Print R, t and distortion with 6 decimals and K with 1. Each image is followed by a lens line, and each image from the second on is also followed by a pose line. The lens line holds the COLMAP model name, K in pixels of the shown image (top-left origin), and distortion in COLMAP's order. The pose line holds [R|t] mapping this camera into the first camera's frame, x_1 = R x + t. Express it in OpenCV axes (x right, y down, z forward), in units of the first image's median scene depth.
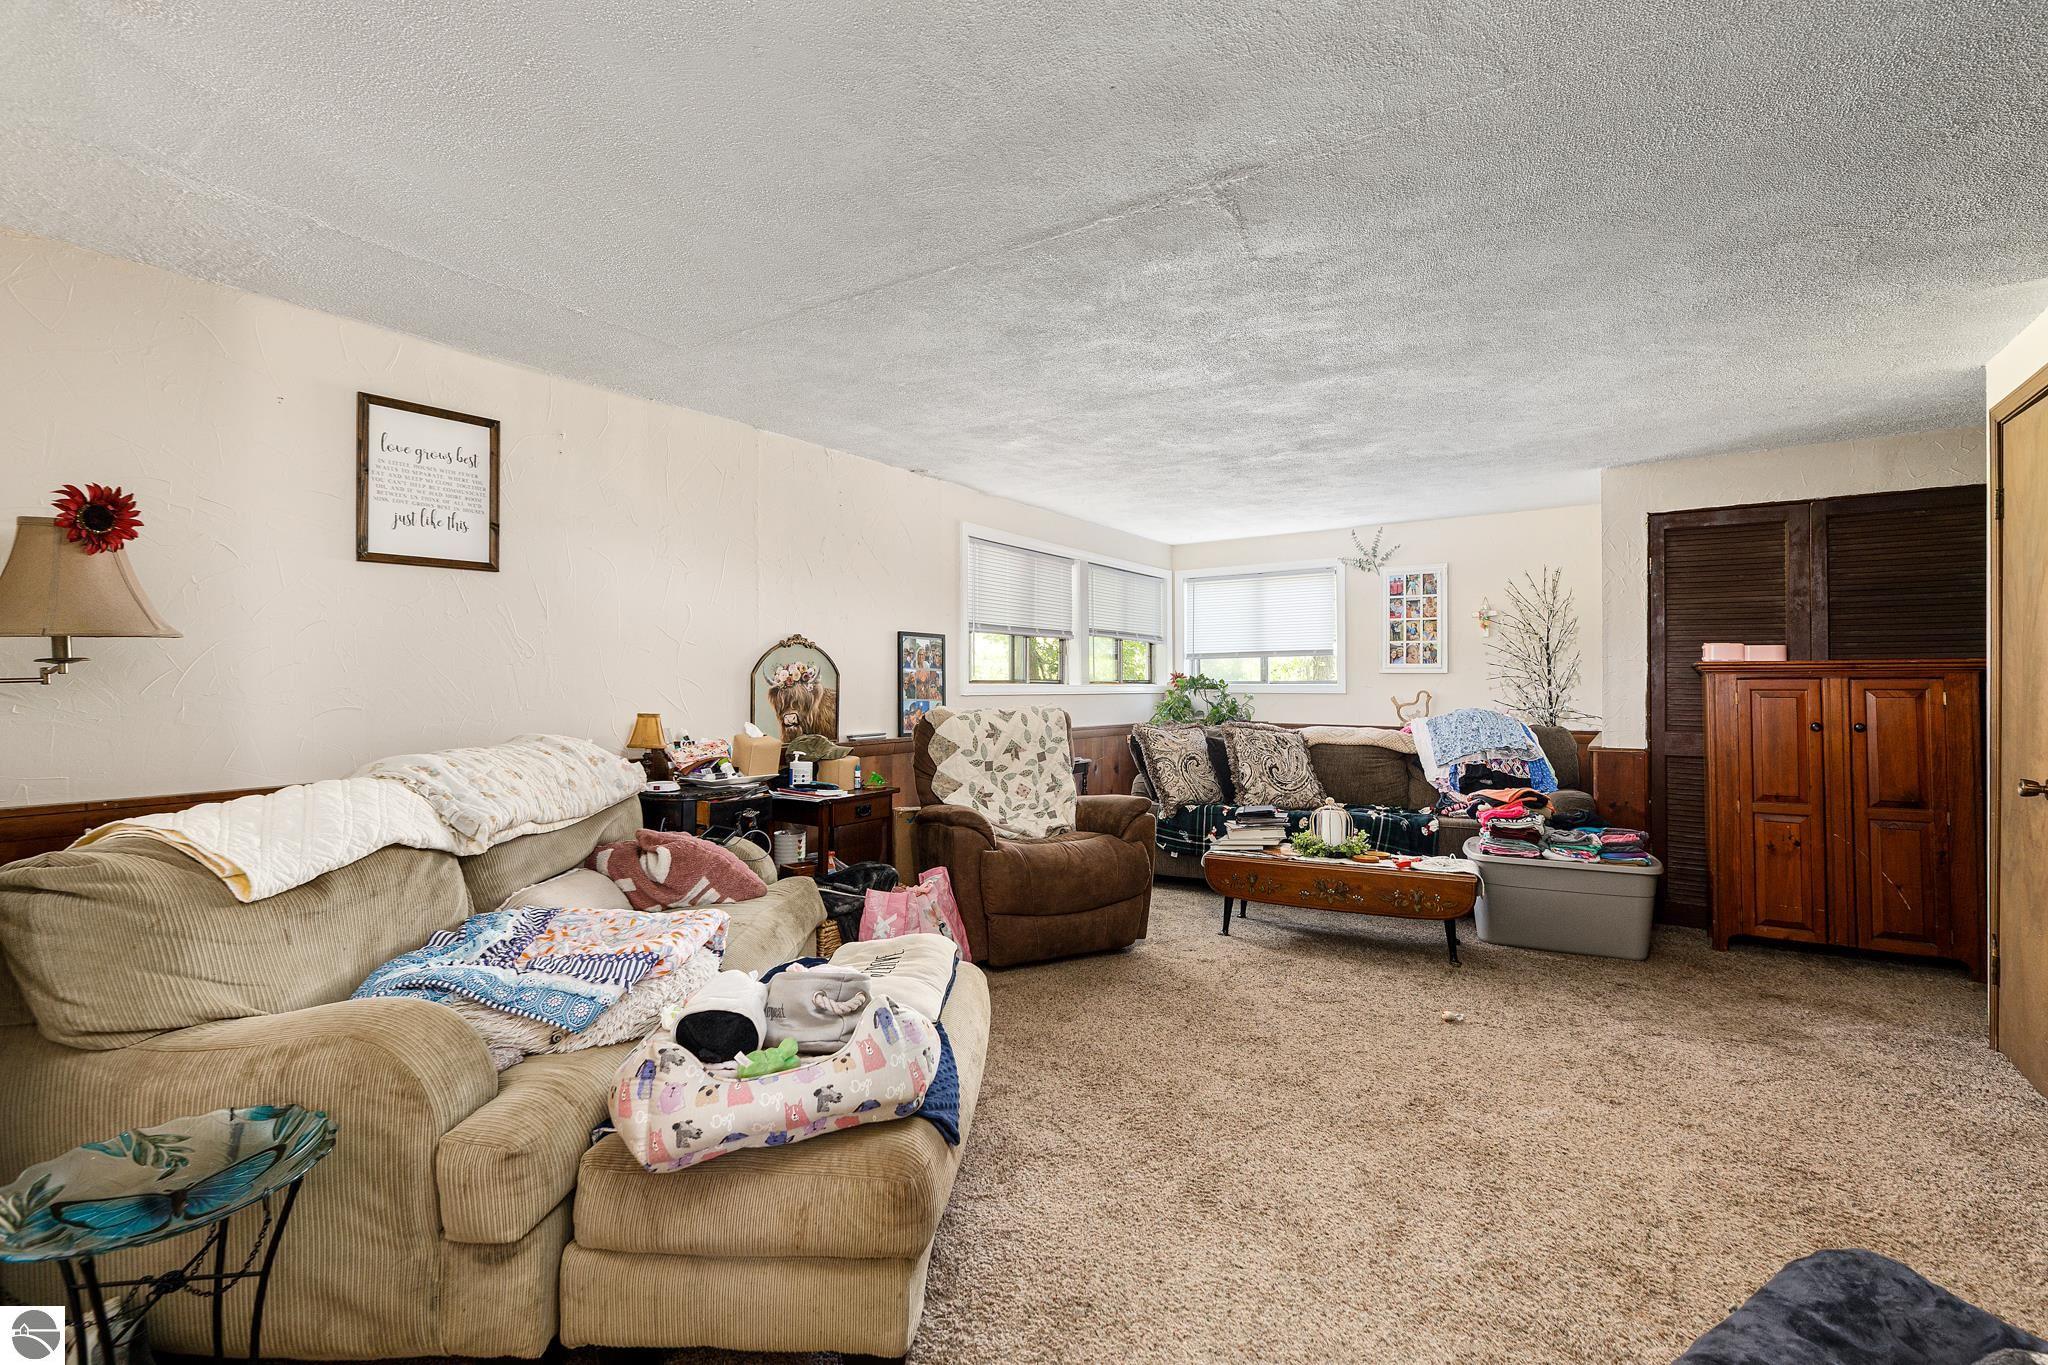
lens RADIAL K [[920.7, 0, 1026.0], [0, 920.7, 674.7], [0, 0, 1]] dist [0.000034, -0.000312]
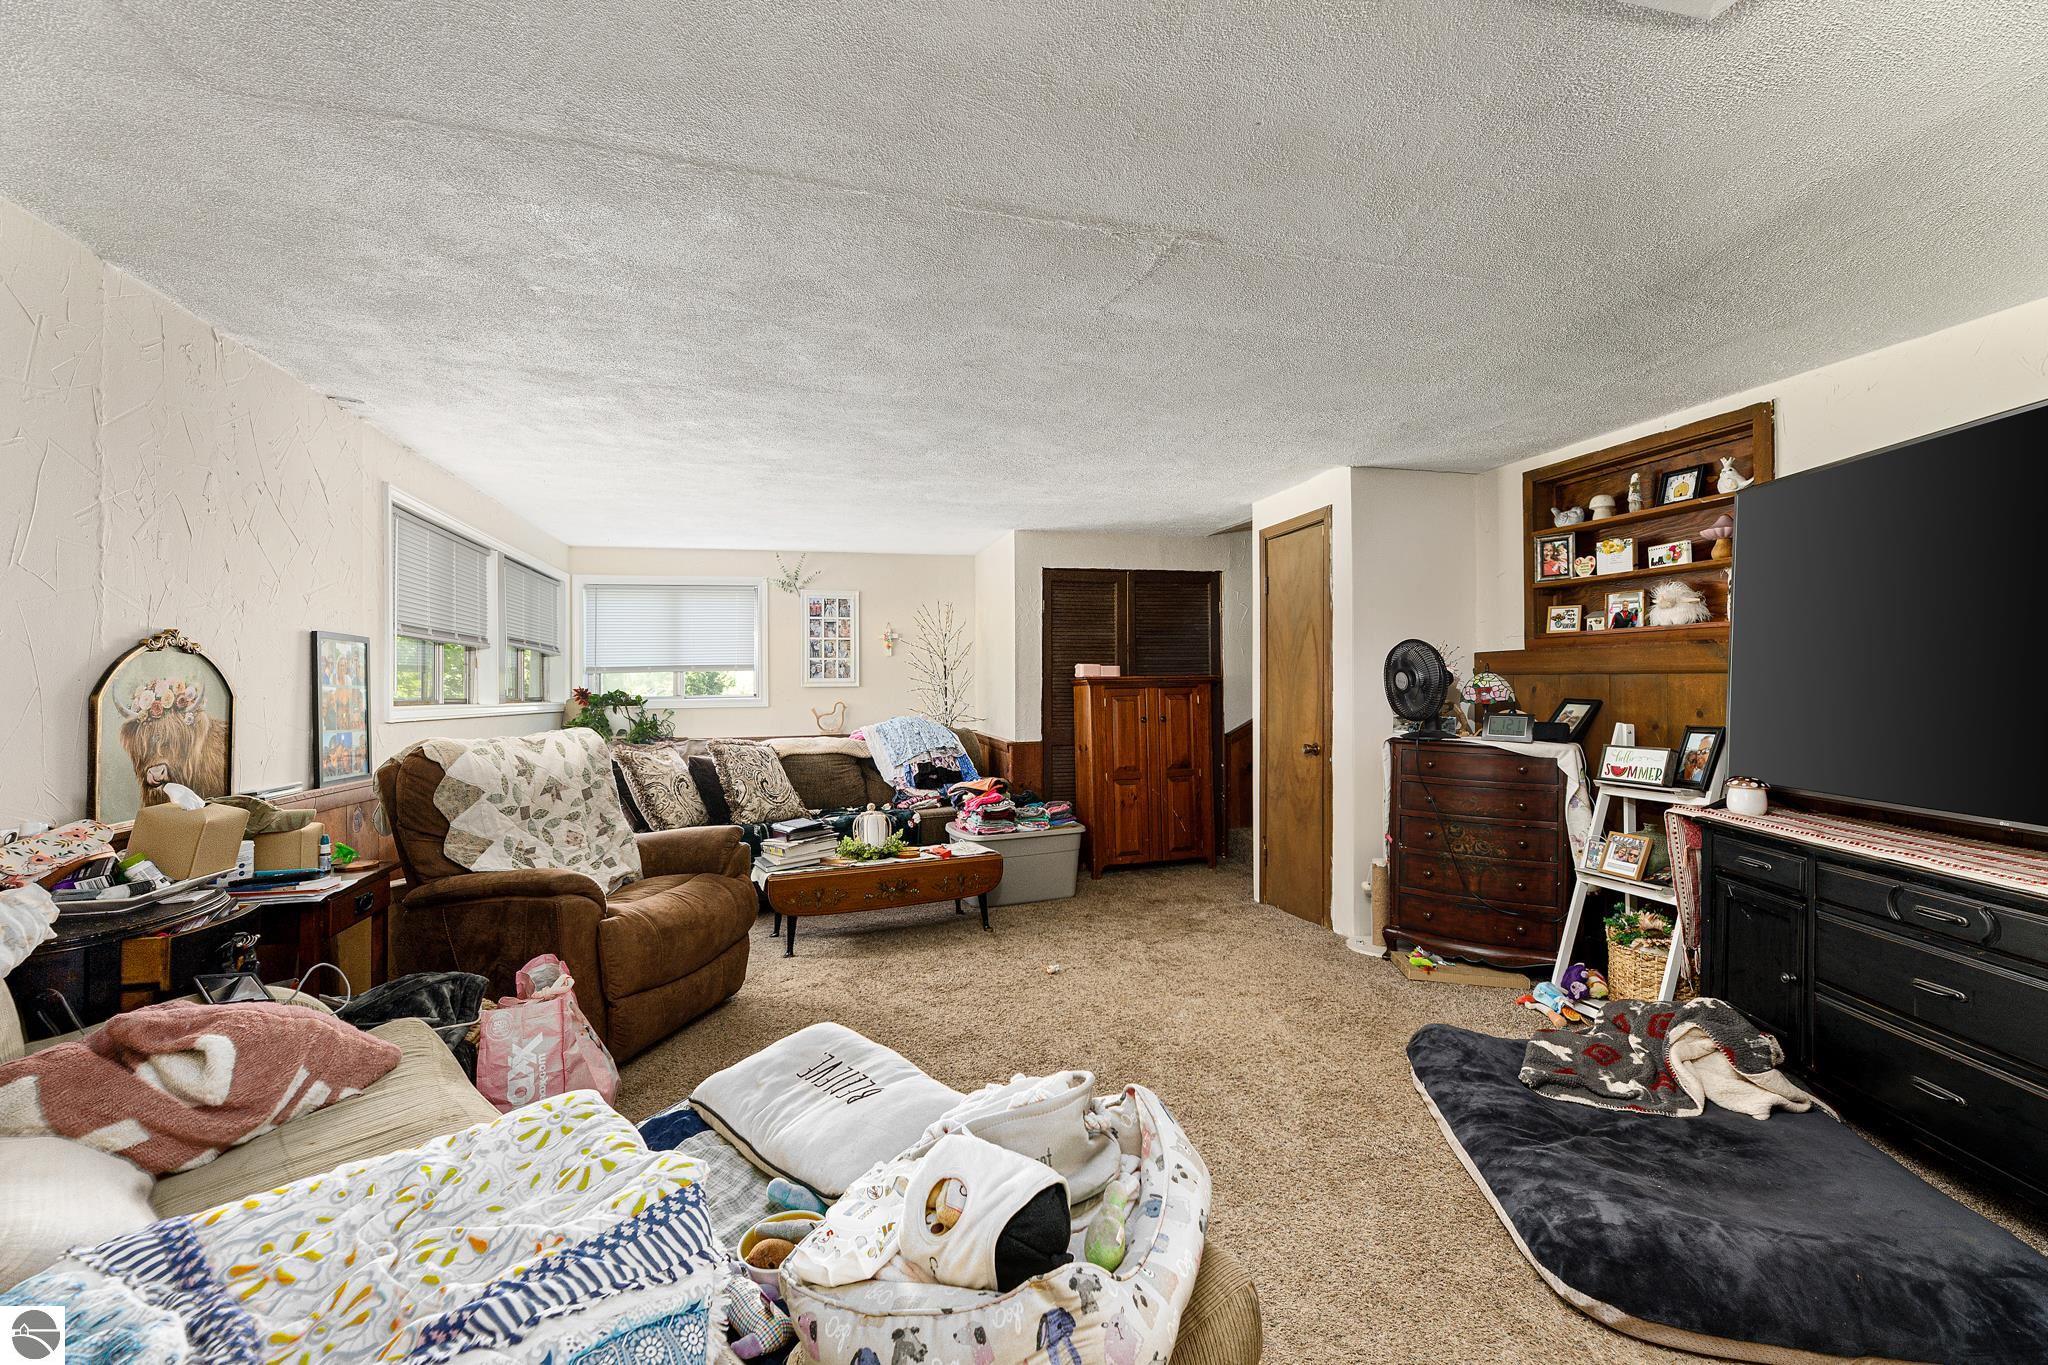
lens RADIAL K [[843.9, 0, 1033.7], [0, 843.9, 678.8], [0, 0, 1]] dist [-0.001130, -0.000493]
pose [[0.642357, -0.001143, 0.766405, -0.304331], [0.009422, 0.999935, -0.006406, -0.003548], [-0.766348, 0.011336, 0.642326, 0.224686]]
